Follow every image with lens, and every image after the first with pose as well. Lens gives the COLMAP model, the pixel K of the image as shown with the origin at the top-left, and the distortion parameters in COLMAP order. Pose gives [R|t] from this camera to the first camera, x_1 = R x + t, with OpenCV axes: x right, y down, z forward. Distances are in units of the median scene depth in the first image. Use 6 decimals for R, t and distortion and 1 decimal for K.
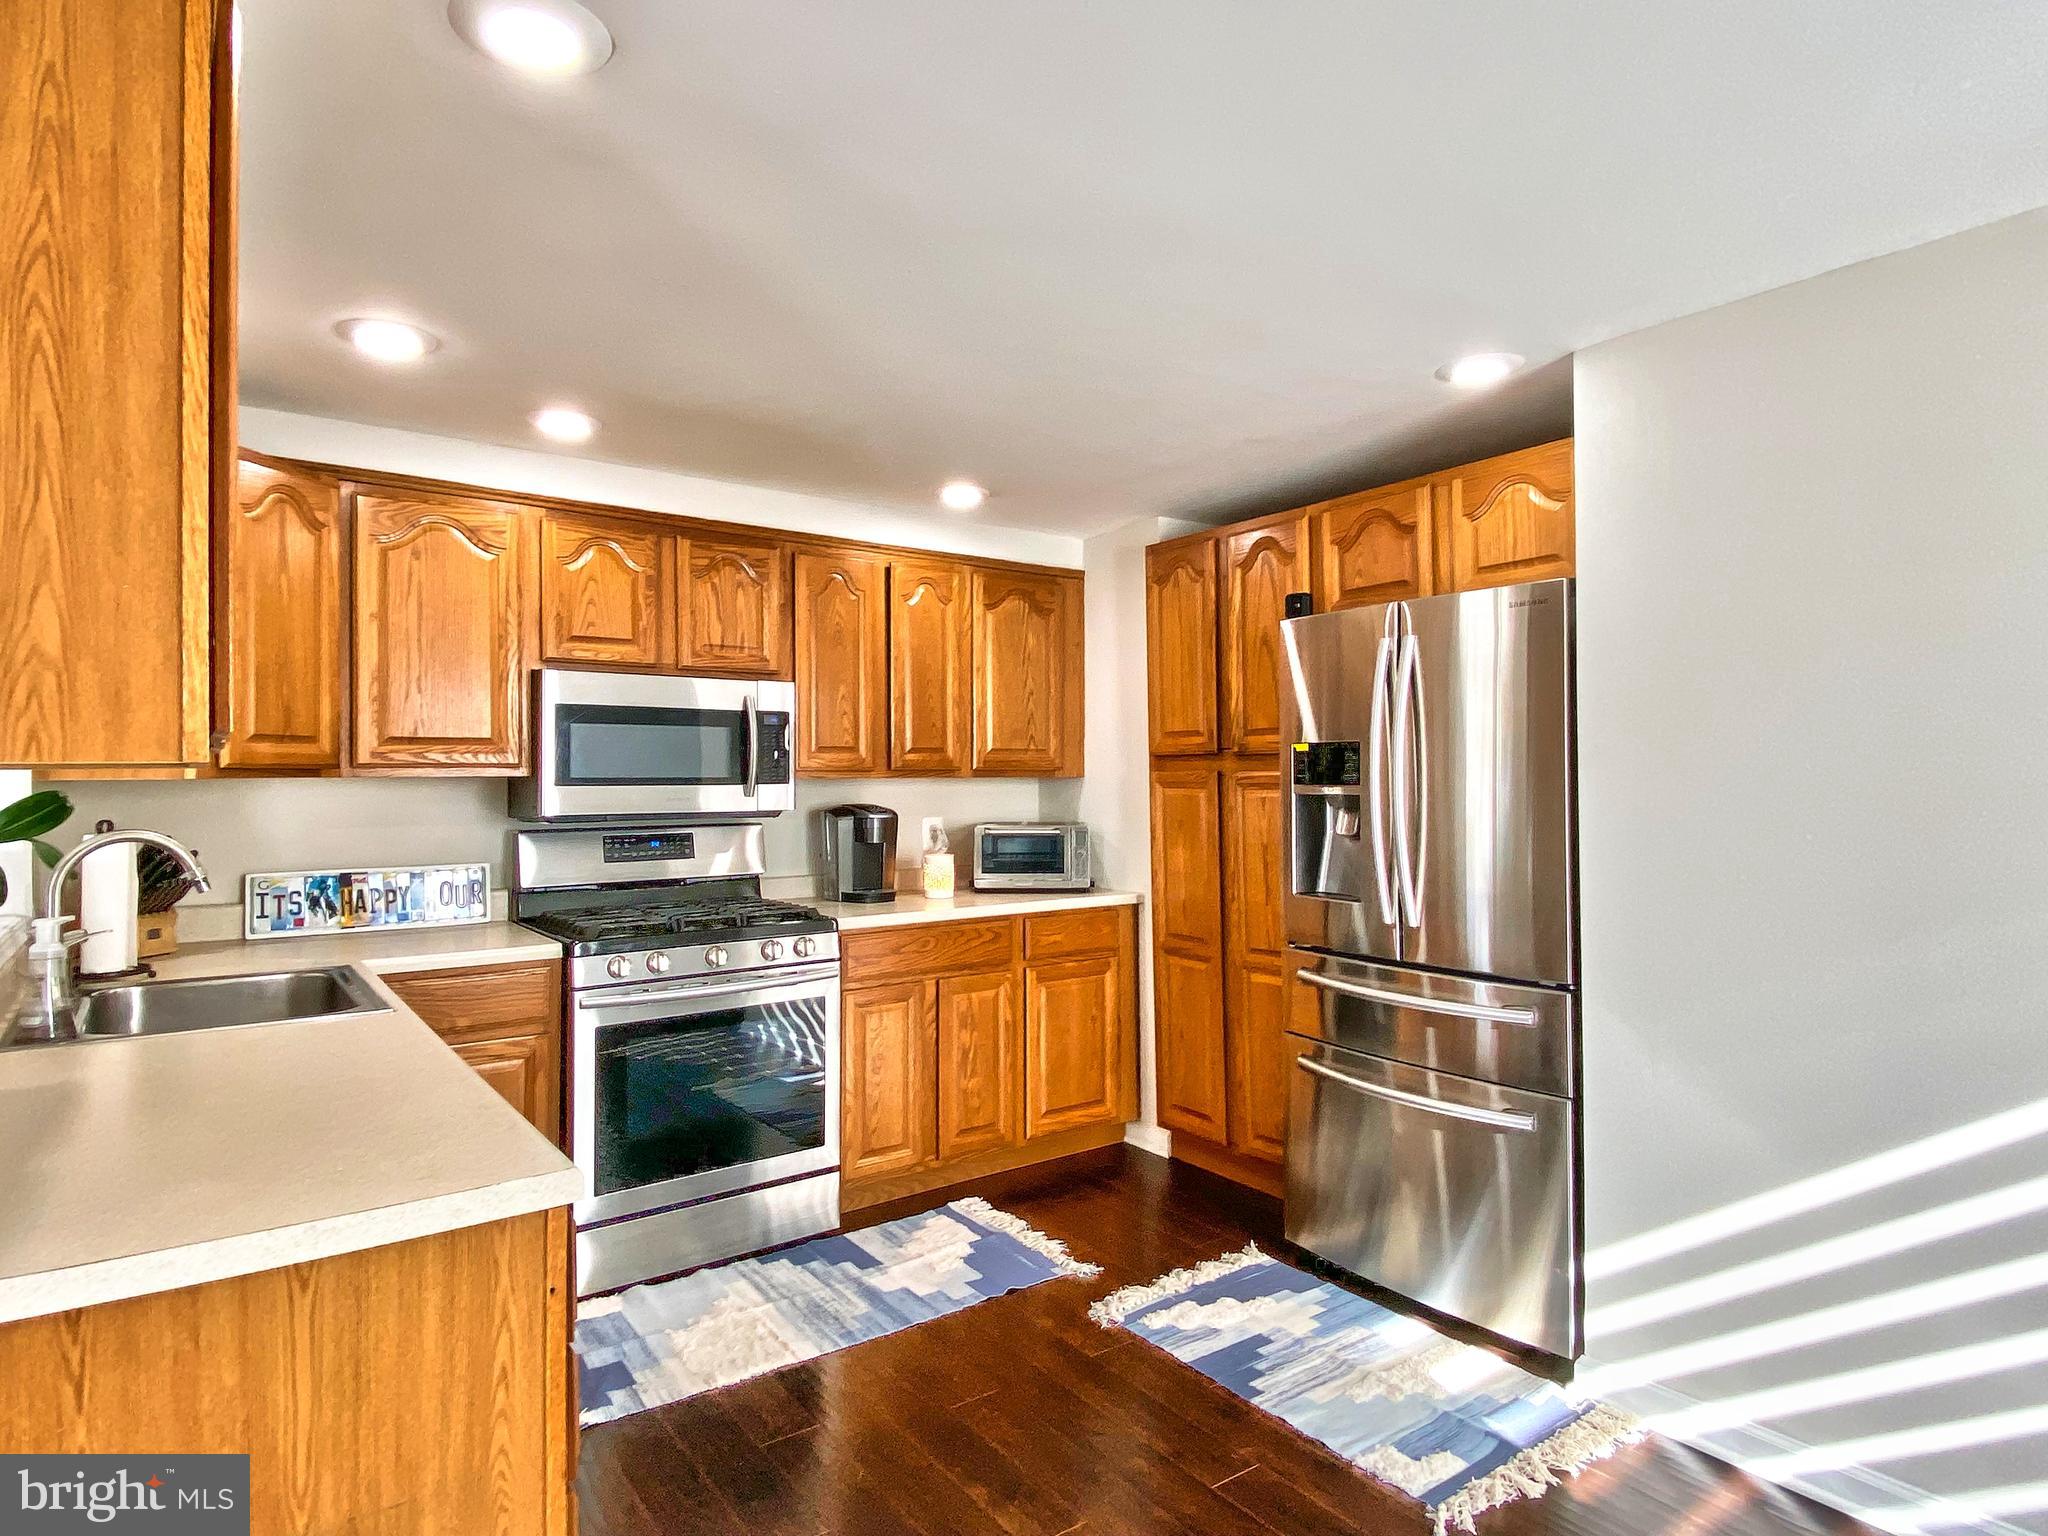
lens RADIAL K [[1102.6, 0, 1027.7], [0, 1102.6, 762.3], [0, 0, 1]] dist [-0.011724, -0.004648]
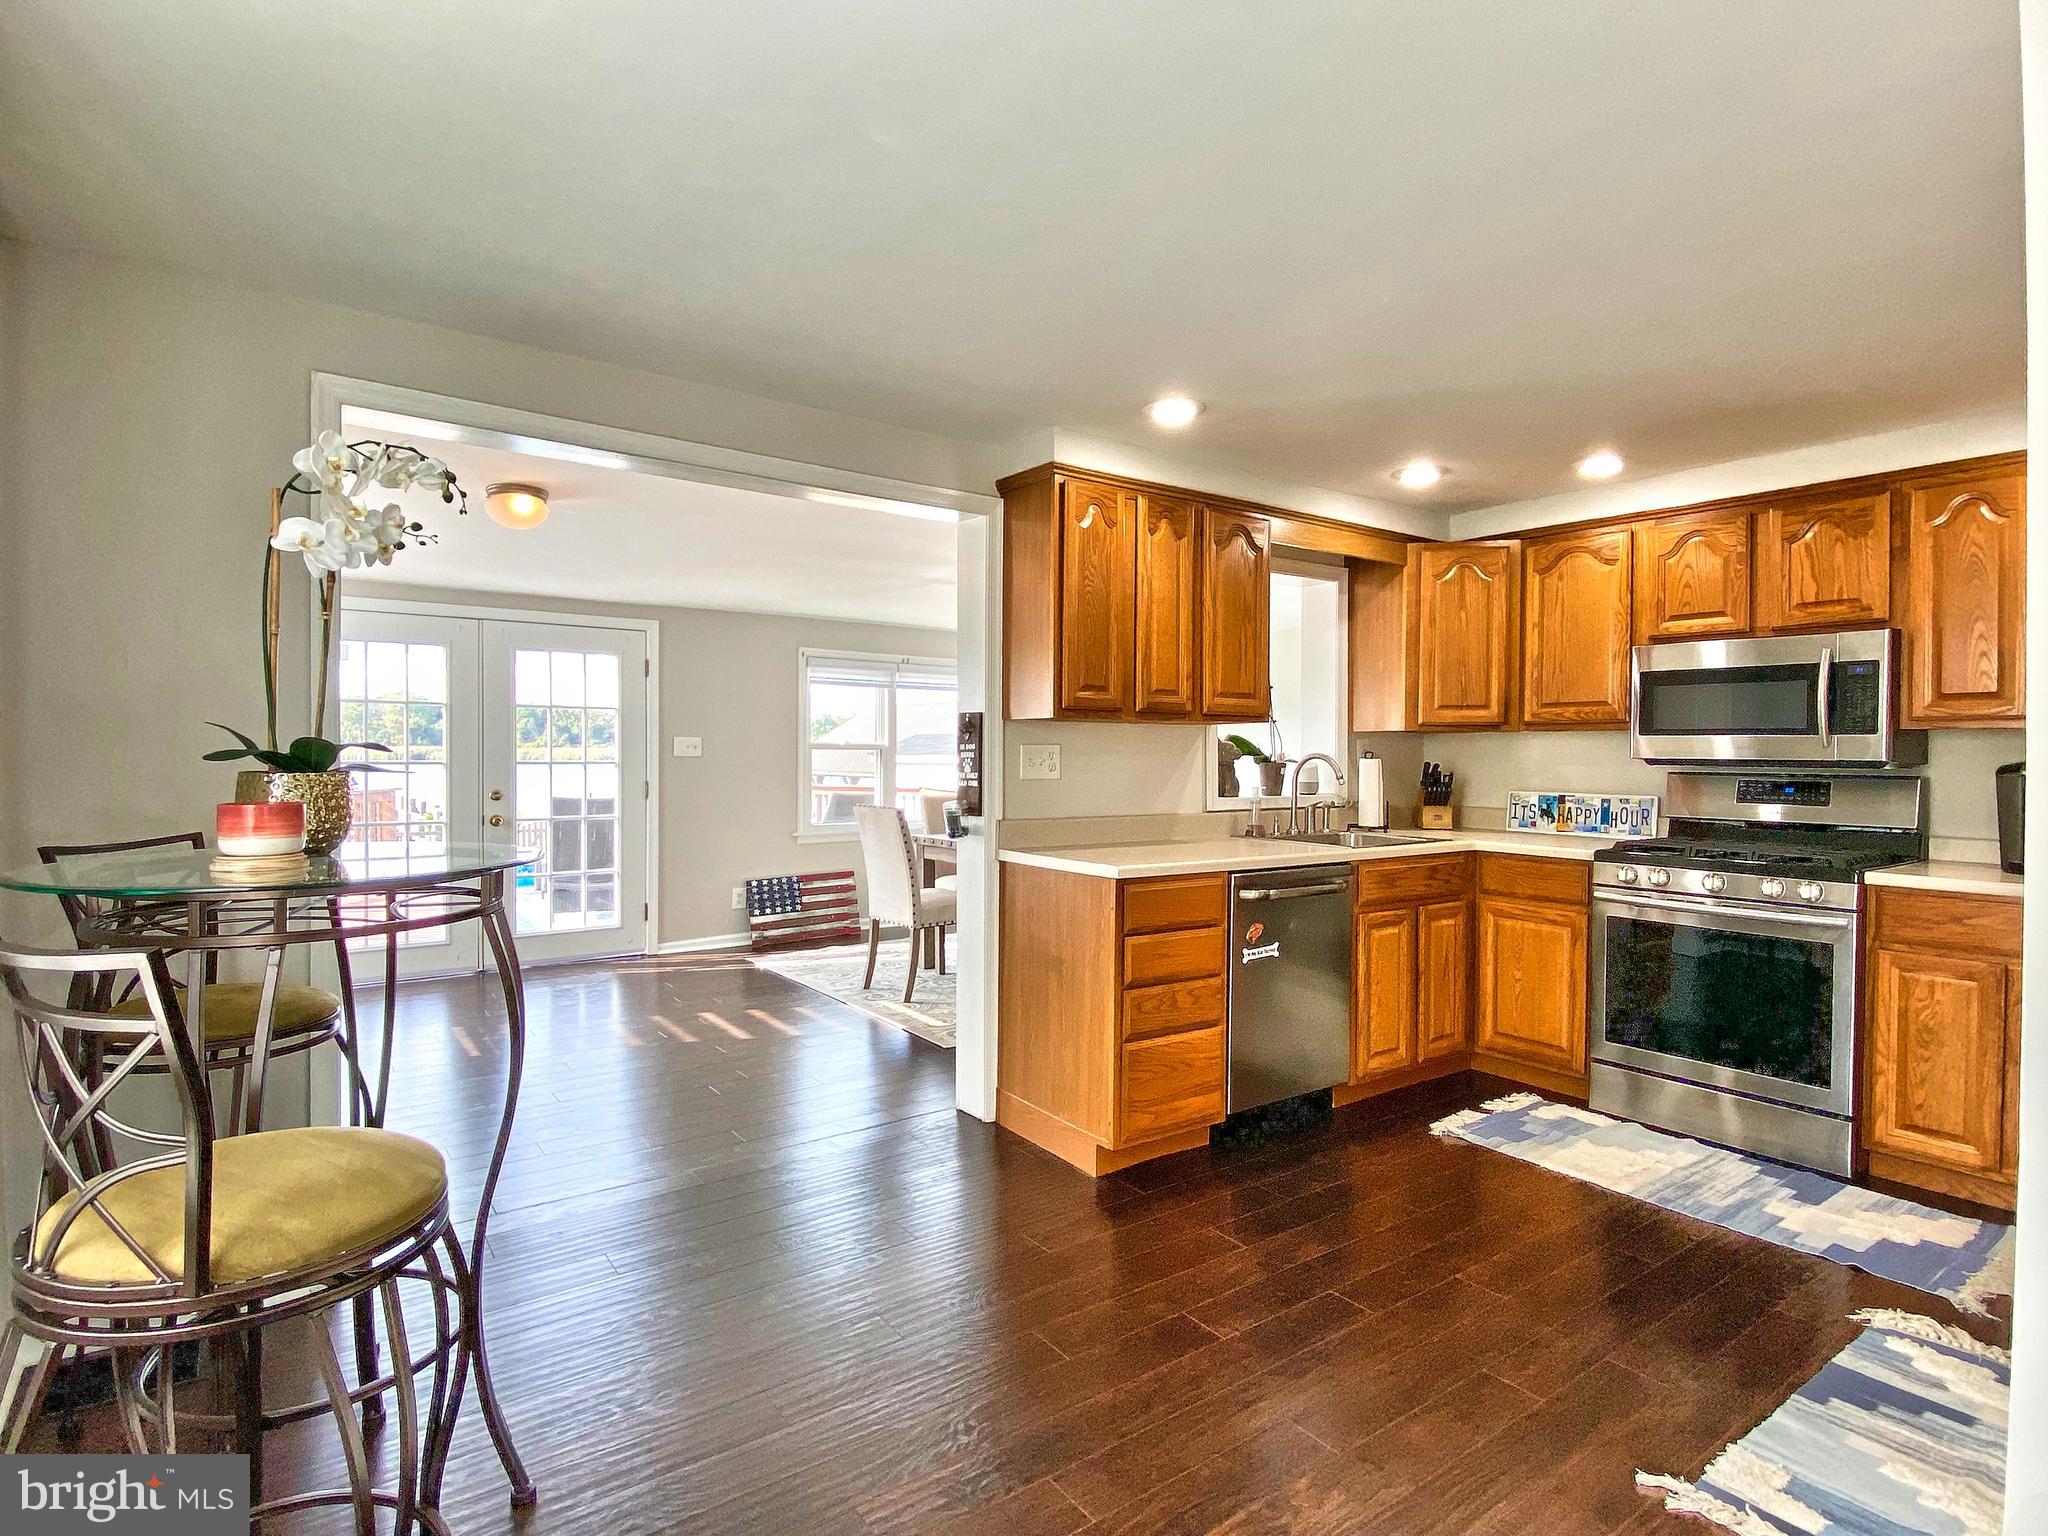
lens RADIAL K [[1102.6, 0, 1031.1], [0, 1102.6, 763.1], [0, 0, 1]] dist [-0.011724, -0.004648]
pose [[0.003562, 0.024723, -0.999688, 0.884428], [0.017273, 0.999544, 0.024781, 0.008822], [0.999844, -0.017356, 0.003133, 0.282319]]
